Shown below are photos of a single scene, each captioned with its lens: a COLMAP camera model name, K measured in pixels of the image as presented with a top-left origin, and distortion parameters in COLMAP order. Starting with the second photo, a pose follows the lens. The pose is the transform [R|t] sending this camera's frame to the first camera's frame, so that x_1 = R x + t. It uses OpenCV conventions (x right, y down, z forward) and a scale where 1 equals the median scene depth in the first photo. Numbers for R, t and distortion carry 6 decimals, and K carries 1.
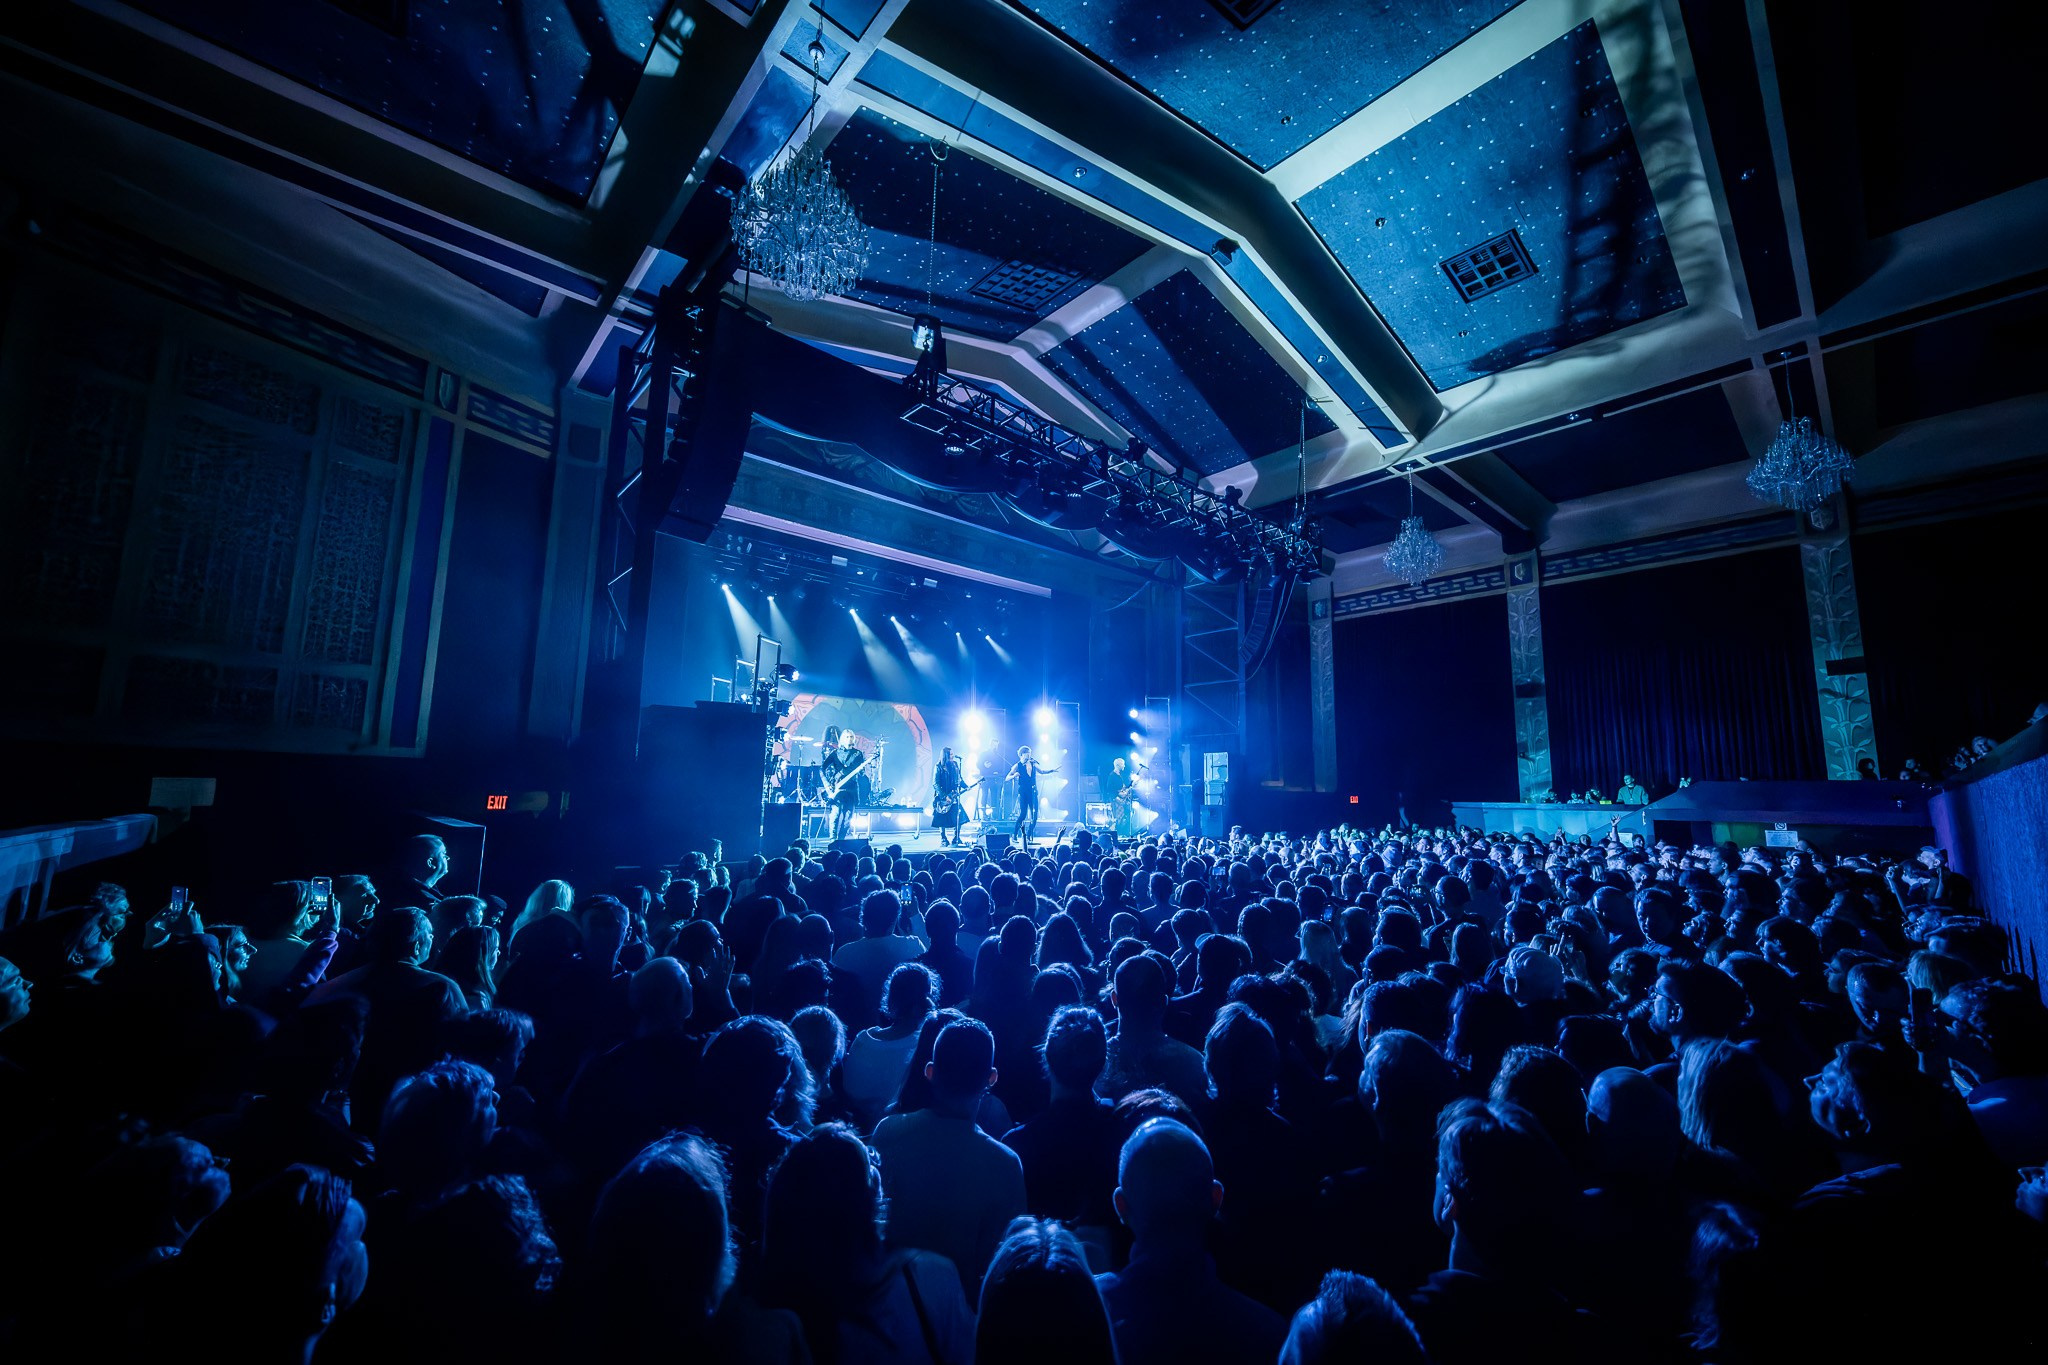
lens RADIAL K [[786.5, 0, 1037.0], [0, 786.5, 682.2], [0, 0, 1]] dist [-0.001020, -0.000279]
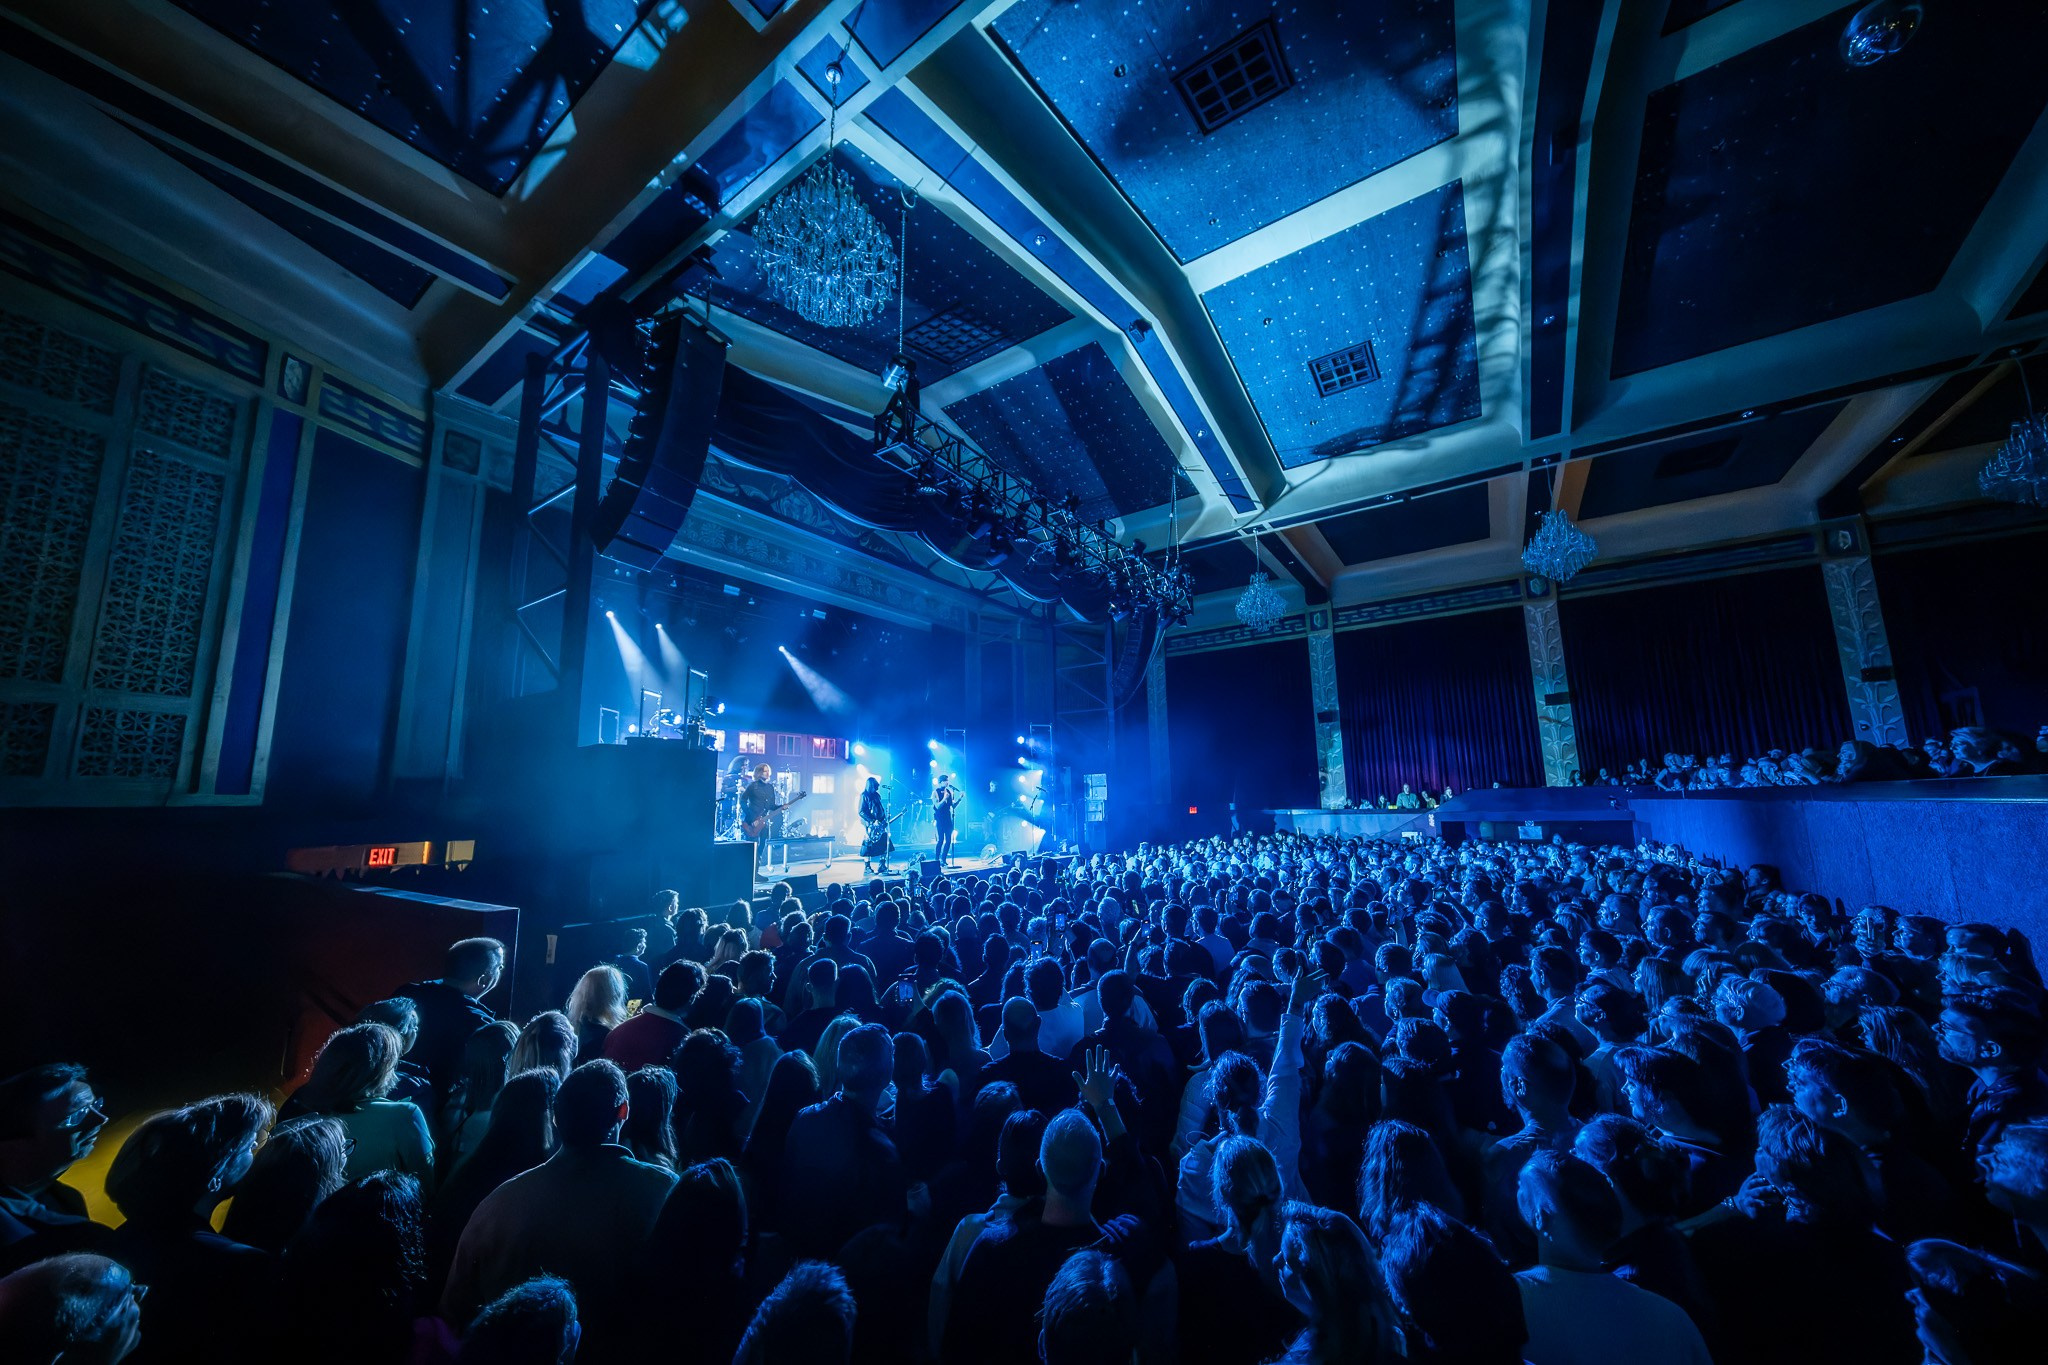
lens RADIAL K [[706.3, 0, 1035.2], [0, 706.3, 694.9], [0, 0, 1]] dist [0.000095, -0.000010]
pose [[0.973330, 0.003659, 0.229379, -0.132060], [-0.000222, 0.999887, -0.015005, -0.012139], [-0.229408, 0.014553, 0.973222, 0.059181]]
